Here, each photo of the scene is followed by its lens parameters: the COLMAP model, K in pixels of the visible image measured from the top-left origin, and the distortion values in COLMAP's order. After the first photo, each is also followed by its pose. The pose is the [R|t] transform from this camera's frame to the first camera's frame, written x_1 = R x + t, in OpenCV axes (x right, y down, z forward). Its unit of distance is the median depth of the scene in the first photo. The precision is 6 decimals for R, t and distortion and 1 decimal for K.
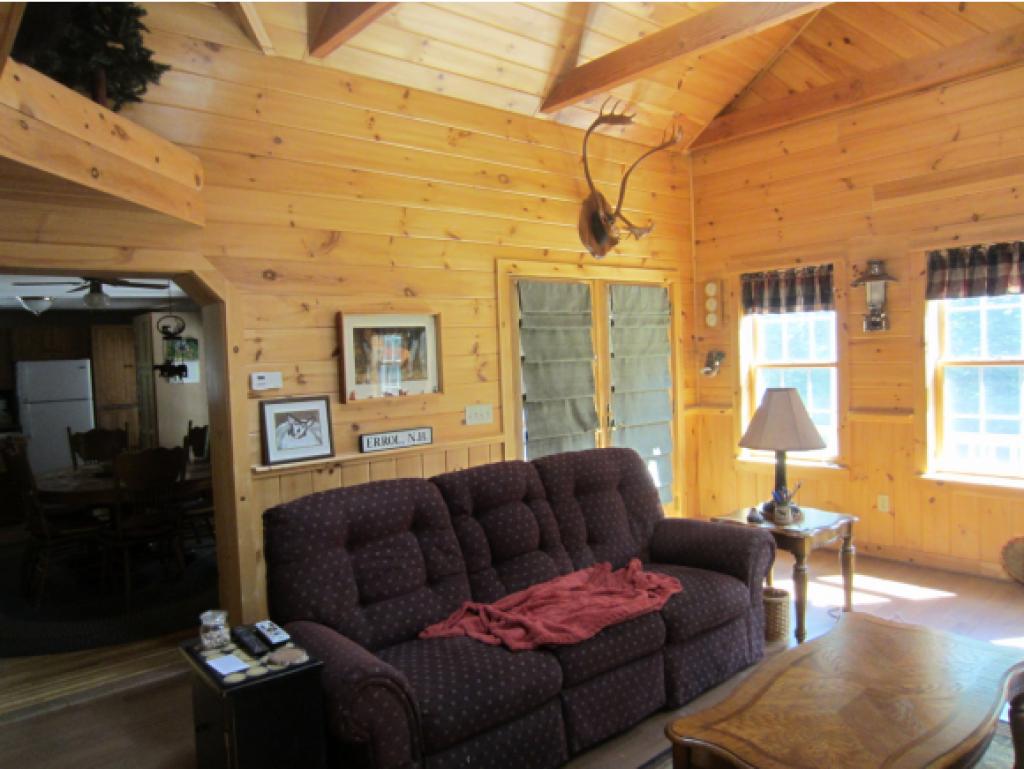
lens RADIAL K [[723.2, 0, 509.4], [0, 723.2, 386.1], [0, 0, 1]] dist [-0.035740, 0.013109]
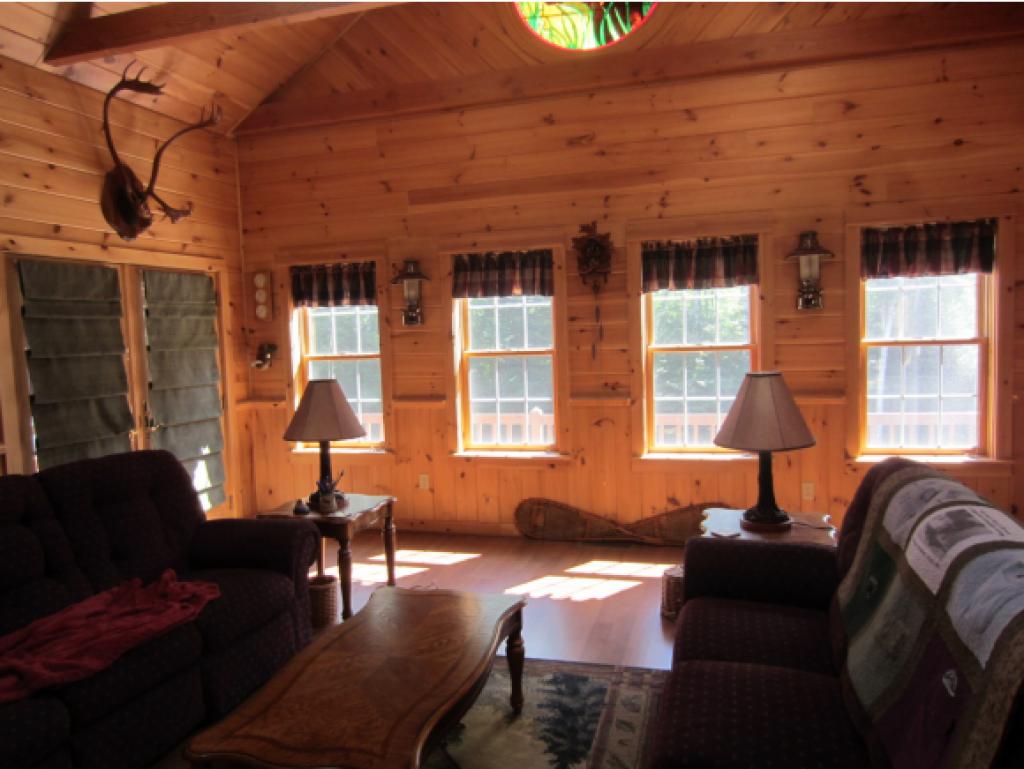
lens RADIAL K [[723.2, 0, 512.4], [0, 723.2, 387.8], [0, 0, 1]] dist [-0.035740, 0.013109]
pose [[0.837394, -0.032112, 0.545656, 0.036768], [0.024734, 0.999476, 0.020861, -0.000693], [-0.546040, -0.003973, 0.837750, -0.004480]]
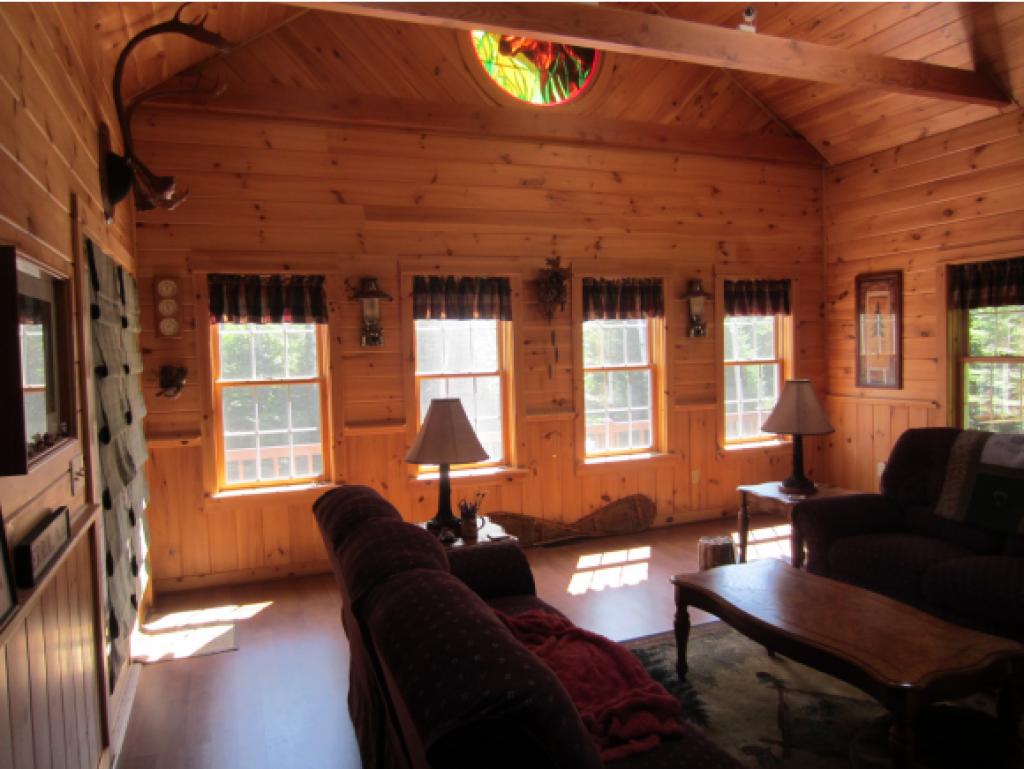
lens RADIAL K [[723.2, 0, 508.3], [0, 723.2, 385.2], [0, 0, 1]] dist [-0.035740, 0.013109]
pose [[0.320590, -0.014952, 0.947100, -0.433027], [0.056191, 0.998415, -0.003258, -0.006436], [-0.945550, 0.054263, 0.320922, 0.510855]]
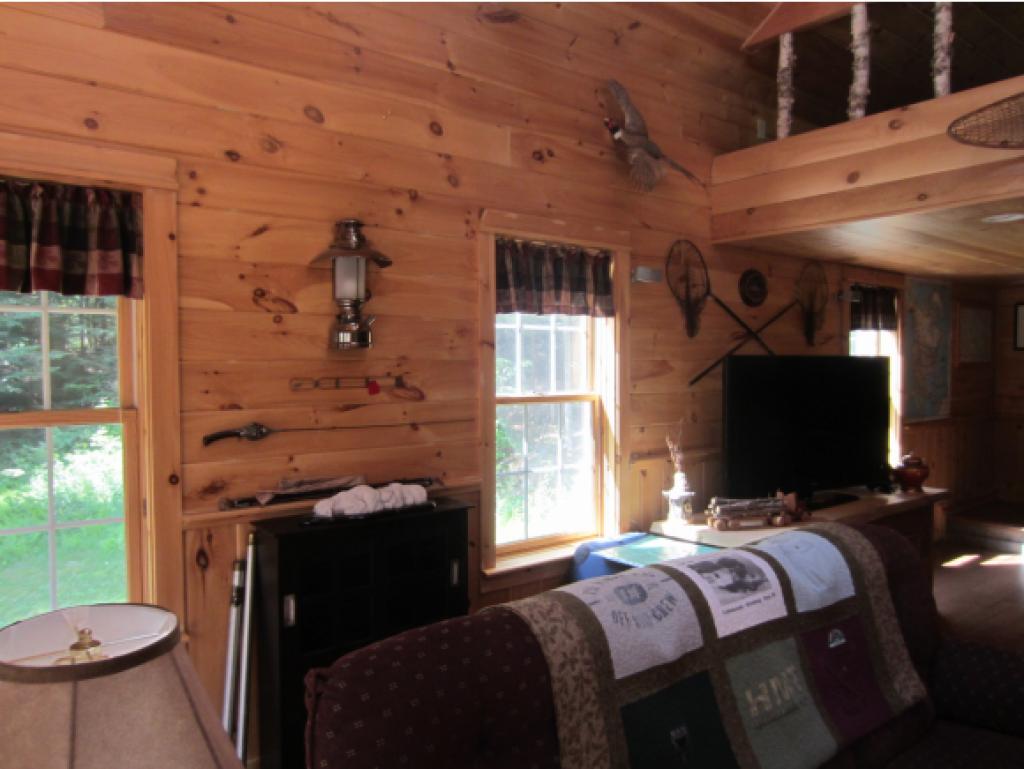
lens RADIAL K [[723.2, 0, 514.6], [0, 723.2, 387.2], [0, 0, 1]] dist [-0.035740, 0.013109]
pose [[-0.998251, 0.040450, 0.043110, 0.532766], [0.043596, 0.996250, 0.074734, -0.049454], [-0.039925, 0.076483, -0.996271, 0.582022]]
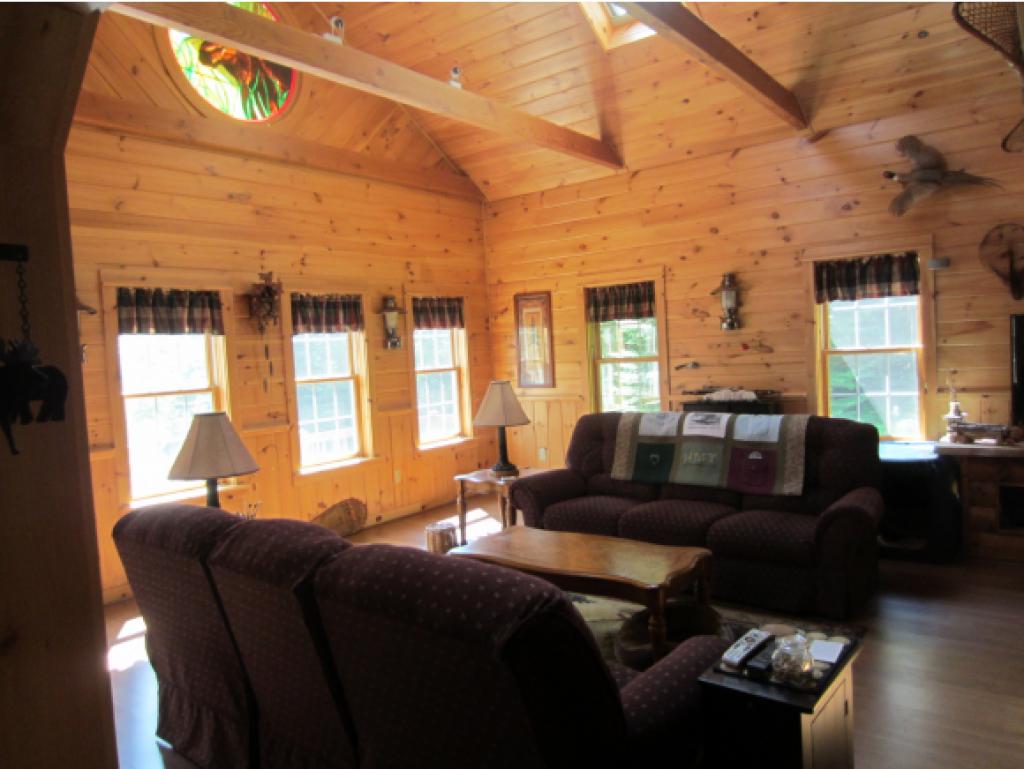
lens RADIAL K [[723.2, 0, 513.5], [0, 723.2, 382.7], [0, 0, 1]] dist [-0.035740, 0.013109]
pose [[-0.207552, 0.007656, 0.978194, -0.535617], [0.105483, 0.994314, 0.014599, -0.007173], [-0.972520, 0.106213, -0.207179, 0.675032]]
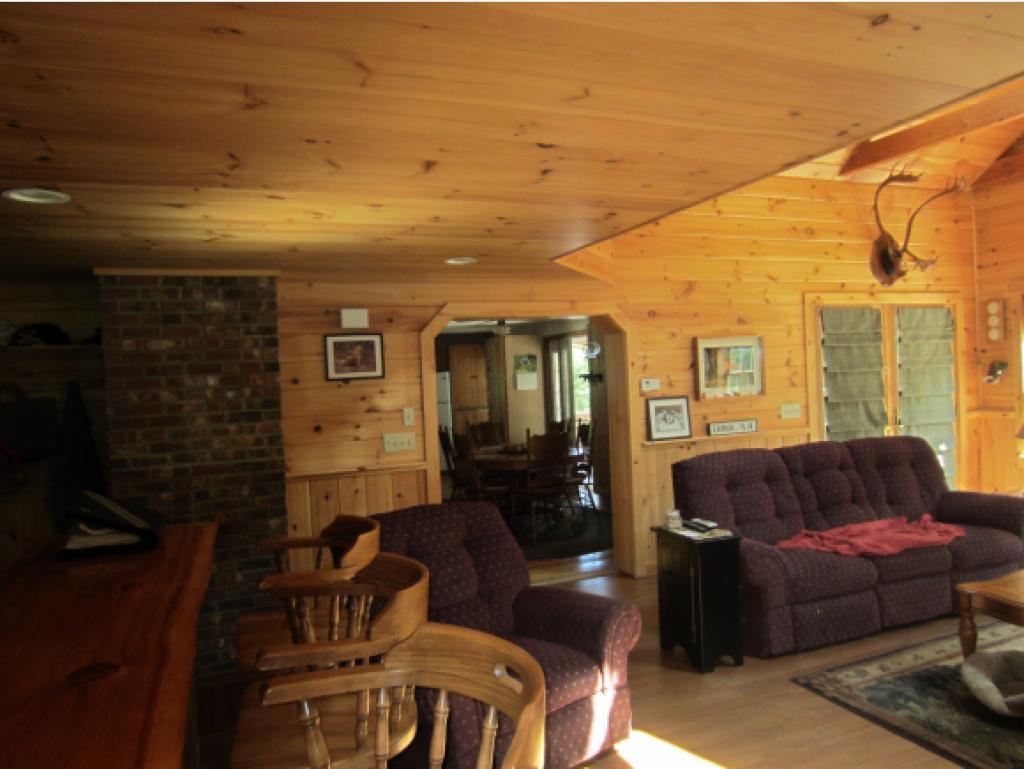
lens RADIAL K [[723.2, 0, 510.7], [0, 723.2, 390.9], [0, 0, 1]] dist [-0.035740, 0.013109]
pose [[0.945893, 0.003095, -0.324463, -0.097239], [-0.006377, 0.999939, -0.009054, 0.016256], [0.324415, 0.010633, 0.945855, -0.399783]]
